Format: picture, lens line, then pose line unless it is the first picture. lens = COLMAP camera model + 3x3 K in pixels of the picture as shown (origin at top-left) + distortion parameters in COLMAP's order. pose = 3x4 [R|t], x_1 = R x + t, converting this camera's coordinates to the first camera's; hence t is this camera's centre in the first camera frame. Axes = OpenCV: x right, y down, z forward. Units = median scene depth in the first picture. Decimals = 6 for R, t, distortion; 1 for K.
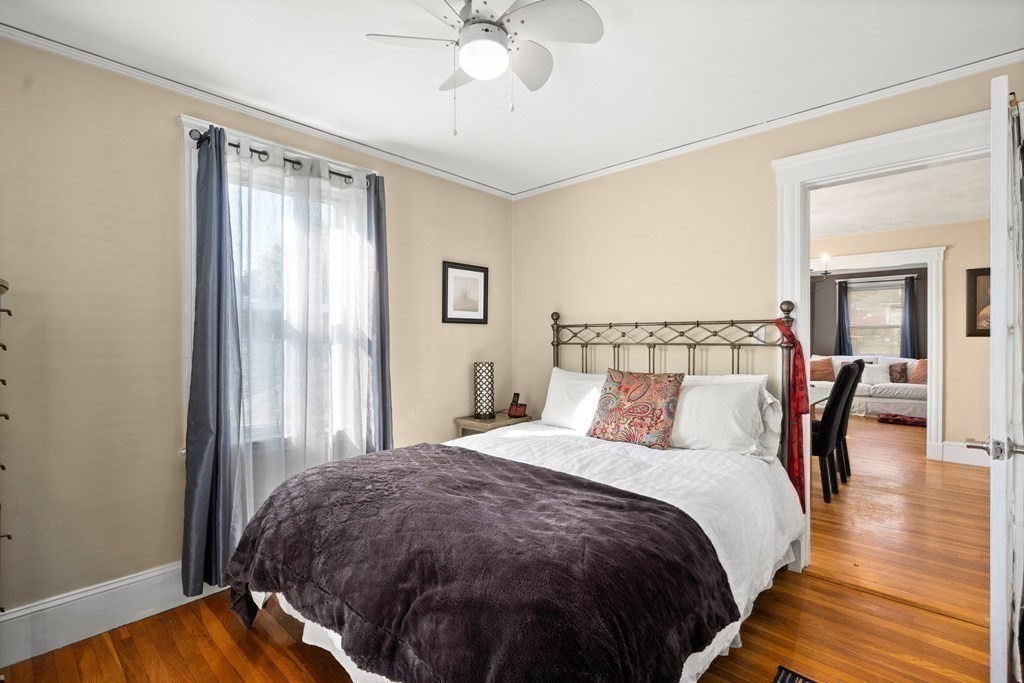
lens RADIAL K [[476.3, 0, 512.0], [0, 476.3, 341.5], [0, 0, 1]] dist [-0.000570, 0.000294]
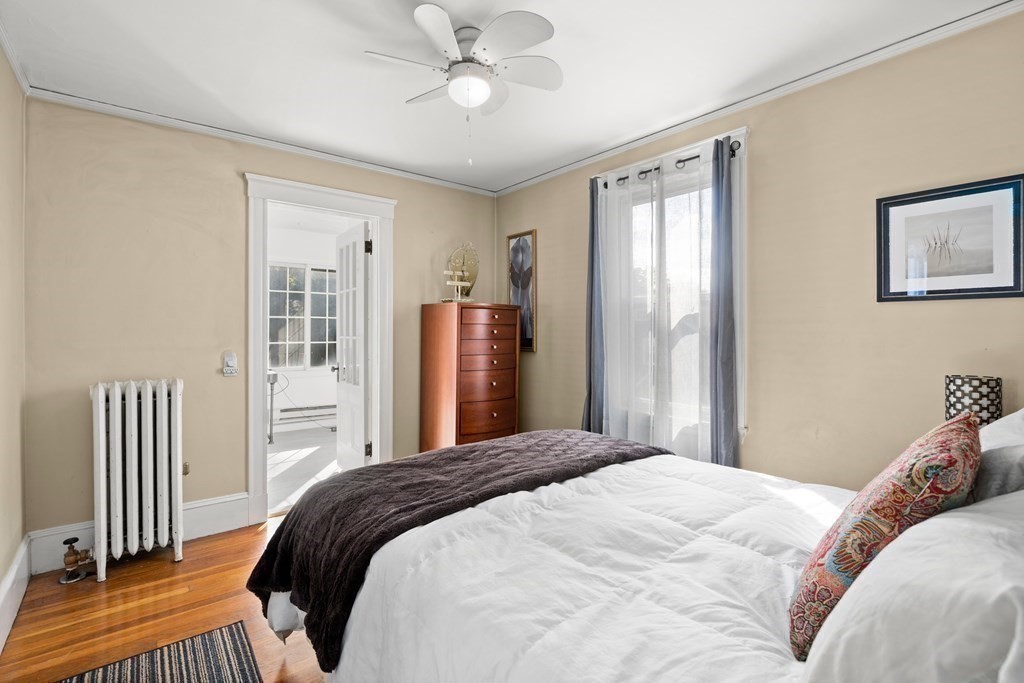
lens RADIAL K [[468.1, 0, 510.6], [0, 468.1, 324.2], [0, 0, 1]] dist [0.000119, 0.000143]
pose [[-0.154401, -0.001451, -0.988007, 0.512434], [-0.000436, 0.999999, -0.001401, -0.009840], [0.988008, 0.000215, -0.154401, 0.631491]]
